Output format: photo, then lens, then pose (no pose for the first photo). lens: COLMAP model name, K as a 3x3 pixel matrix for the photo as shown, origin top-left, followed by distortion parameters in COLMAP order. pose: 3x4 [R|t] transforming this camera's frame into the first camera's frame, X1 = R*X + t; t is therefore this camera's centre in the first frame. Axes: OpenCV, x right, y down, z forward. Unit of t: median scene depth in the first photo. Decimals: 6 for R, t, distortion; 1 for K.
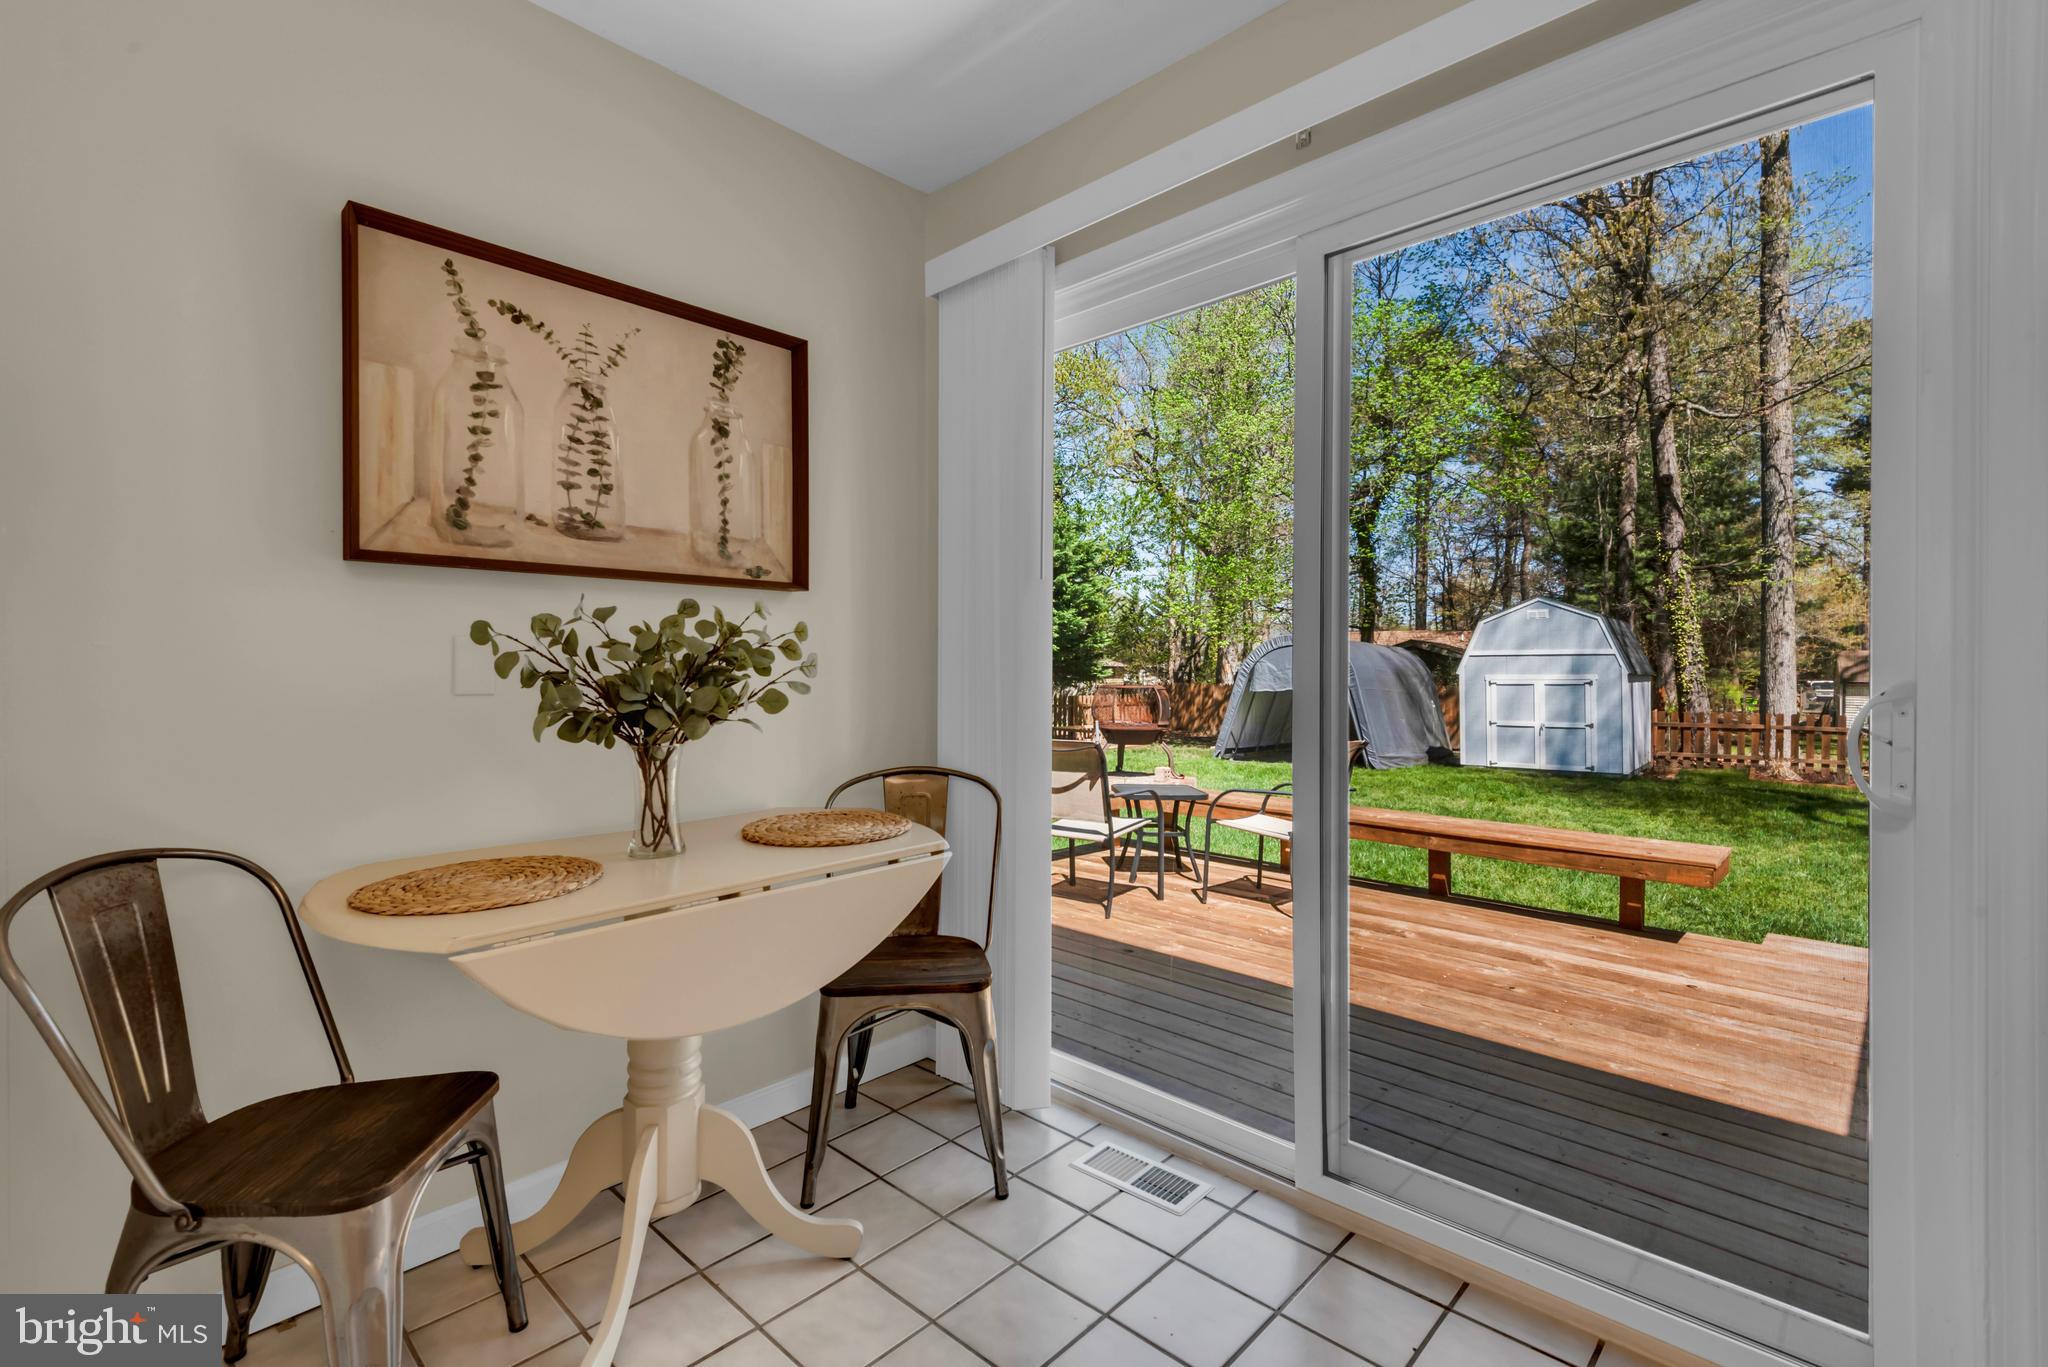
lens RADIAL K [[916.6, 0, 1033.2], [0, 916.6, 672.3], [0, 0, 1]] dist [0.001482, 0.000010]
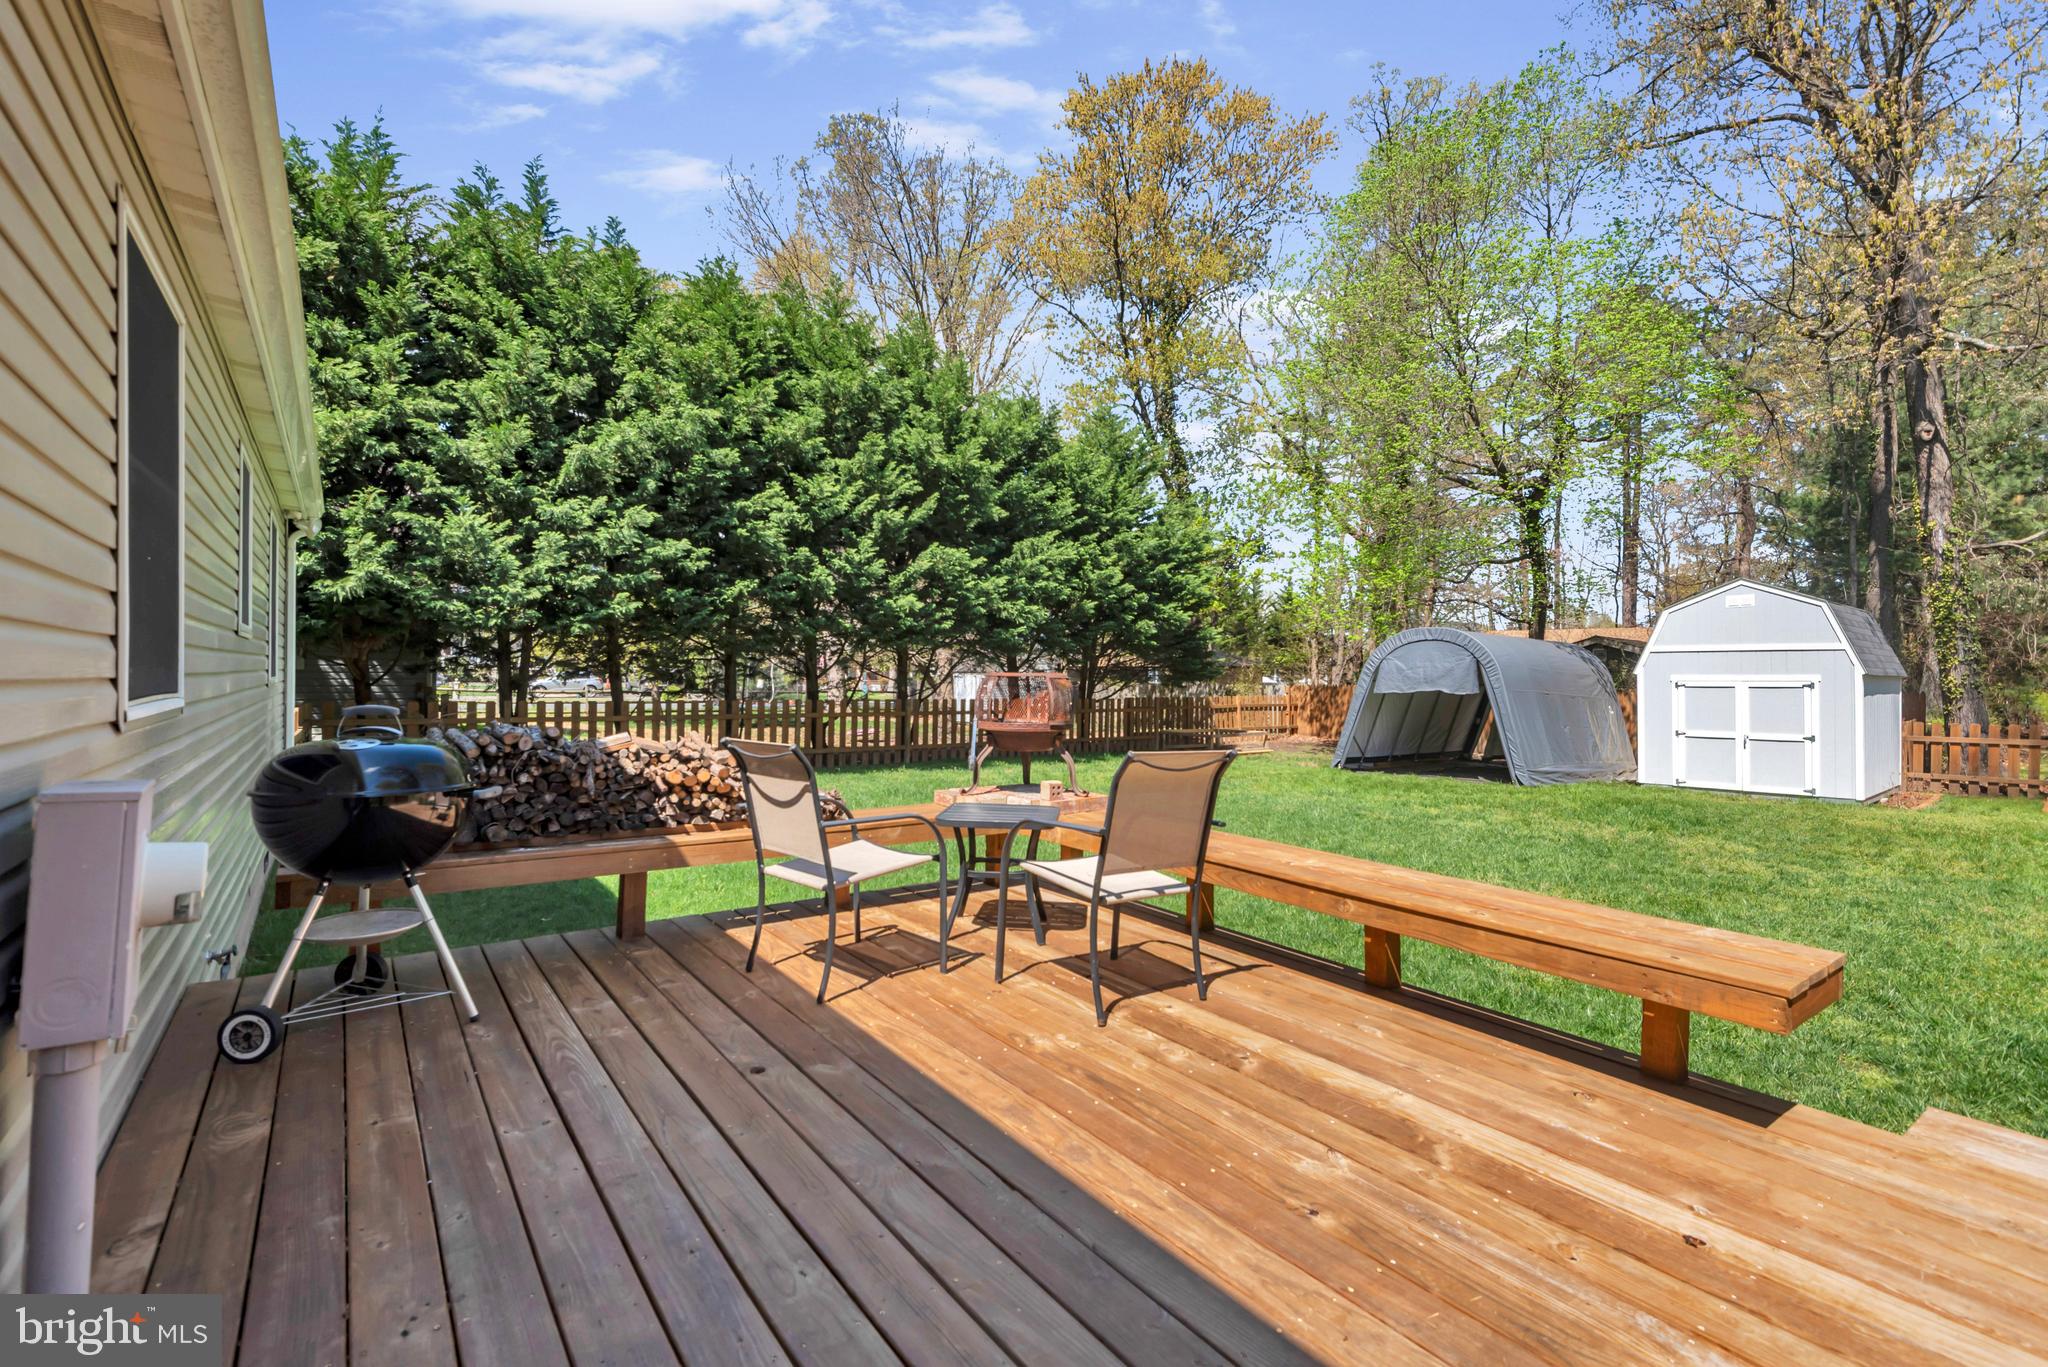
lens RADIAL K [[926.1, 0, 1048.1], [0, 926.1, 672.0], [0, 0, 1]] dist [0.030643, -0.012056]
pose [[0.986759, 0.003015, -0.162163, 0.377480], [-0.003613, 0.999988, -0.003388, 0.024045], [0.162151, 0.003929, 0.986758, 0.357080]]
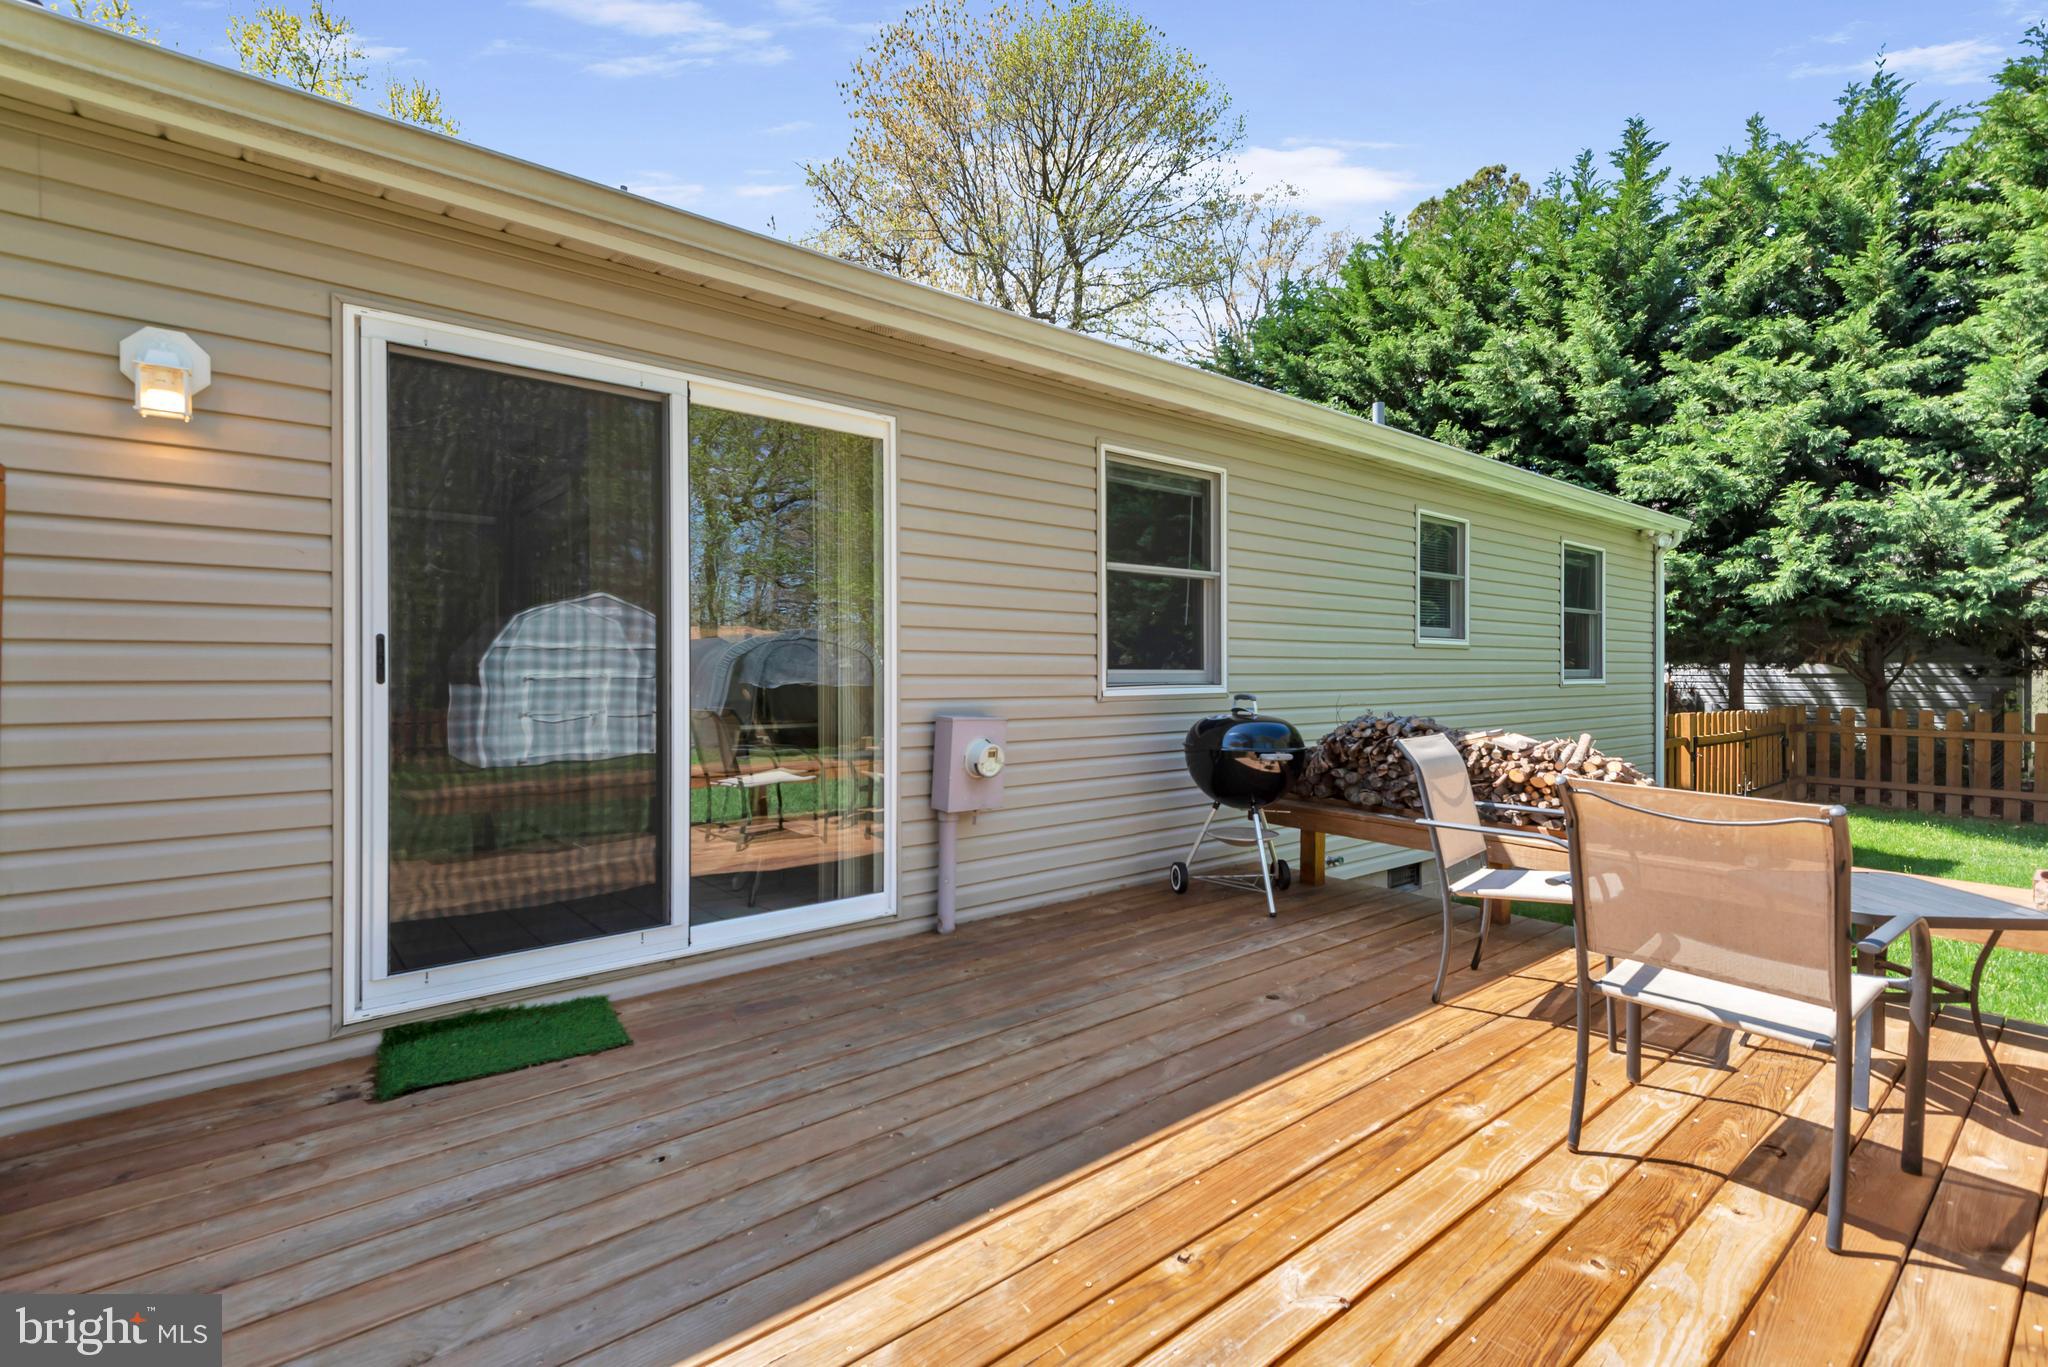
lens RADIAL K [[926.1, 0, 977.0], [0, 926.1, 671.9], [0, 0, 1]] dist [0.030643, -0.012056]
pose [[-0.138692, -0.003750, -0.990328, 0.852505], [-0.003715, 0.999988, -0.003267, 0.028469], [0.990329, 0.003226, -0.138705, 0.795566]]
